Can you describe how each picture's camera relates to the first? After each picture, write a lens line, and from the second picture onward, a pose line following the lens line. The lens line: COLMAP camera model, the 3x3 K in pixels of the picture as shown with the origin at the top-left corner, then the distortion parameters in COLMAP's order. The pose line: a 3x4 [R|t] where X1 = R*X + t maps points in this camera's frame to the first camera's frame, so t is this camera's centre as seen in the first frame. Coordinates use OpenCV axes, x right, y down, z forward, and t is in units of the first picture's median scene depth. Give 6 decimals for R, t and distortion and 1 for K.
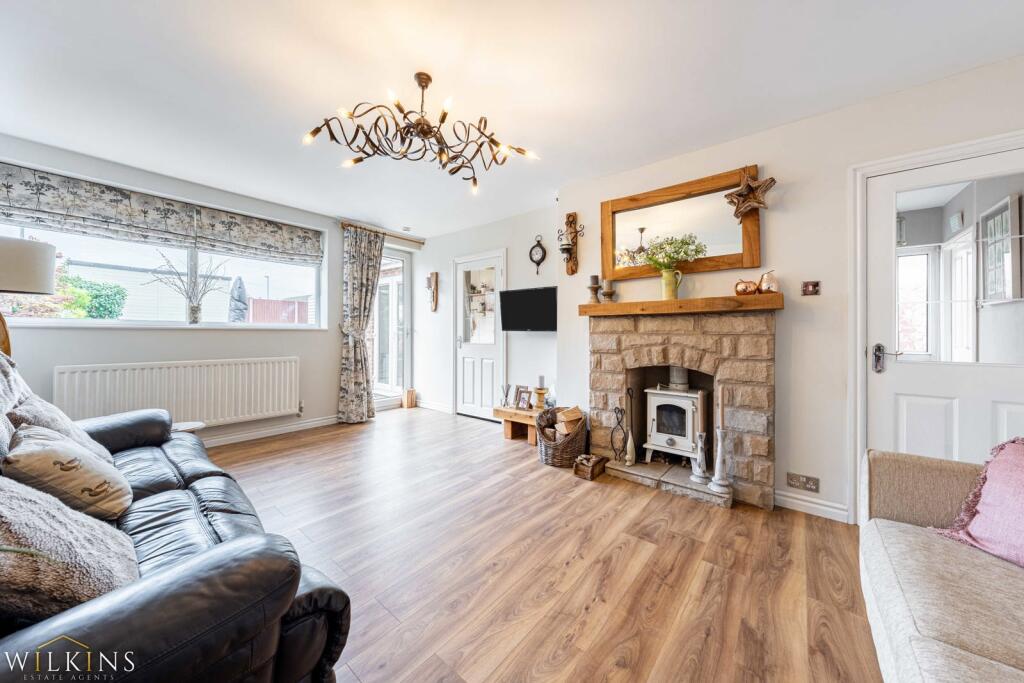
lens RADIAL K [[359.9, 0, 494.5], [0, 359.9, 332.0], [0, 0, 1]] dist [-0.001413, -0.000096]
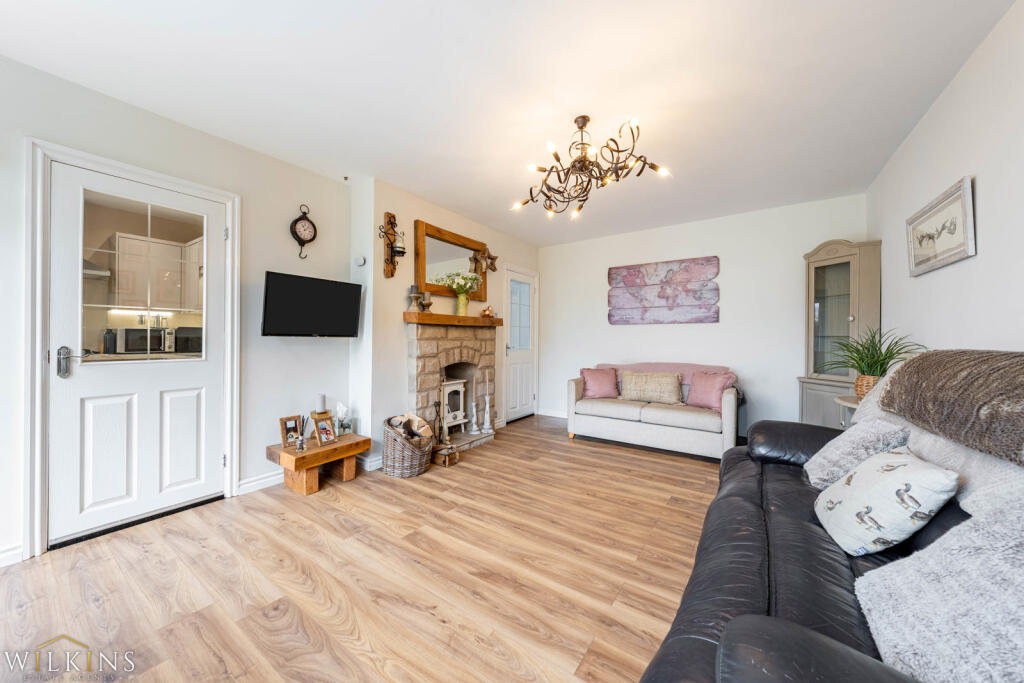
lens RADIAL K [[364.1, 0, 503.8], [0, 364.1, 337.9], [0, 0, 1]] dist [0.000053, -0.000008]
pose [[-0.111588, -0.001896, 0.993753, -0.864412], [-0.006444, 0.999979, 0.001184, -0.004193], [-0.993734, -0.006272, -0.111598, 0.895662]]
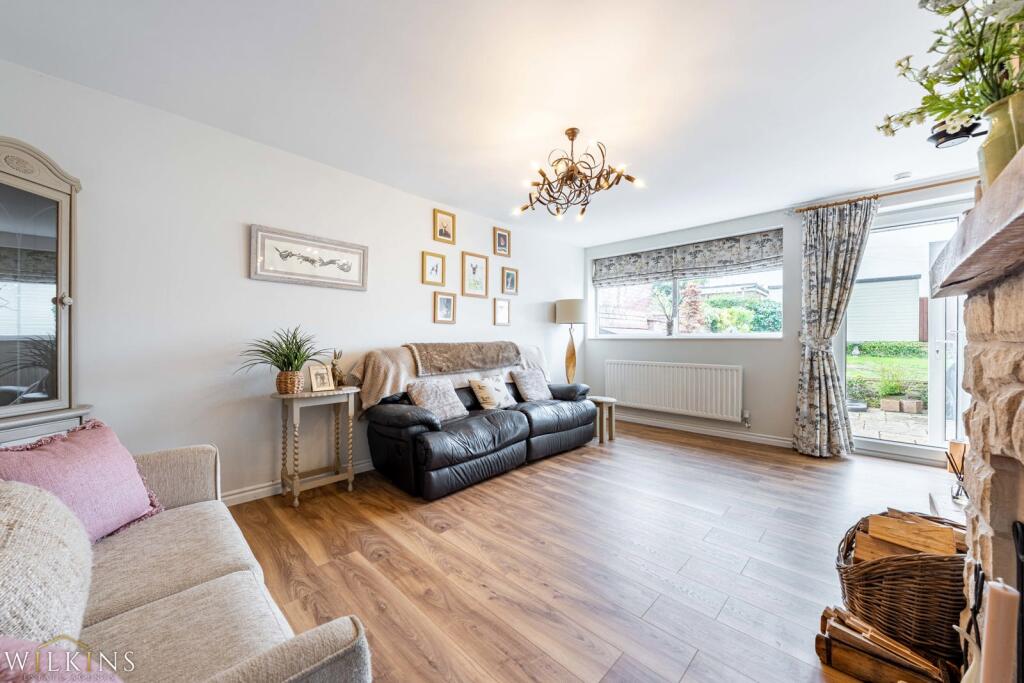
lens RADIAL K [[371.7, 0, 512.0], [0, 371.7, 341.5], [0, 0, 1]] dist [0.000708, 0.000053]
pose [[-0.071000, -0.002604, -0.997473, 0.699110], [-0.000315, 0.999997, -0.002588, 0.004875], [0.997476, 0.000130, -0.071001, 0.579545]]
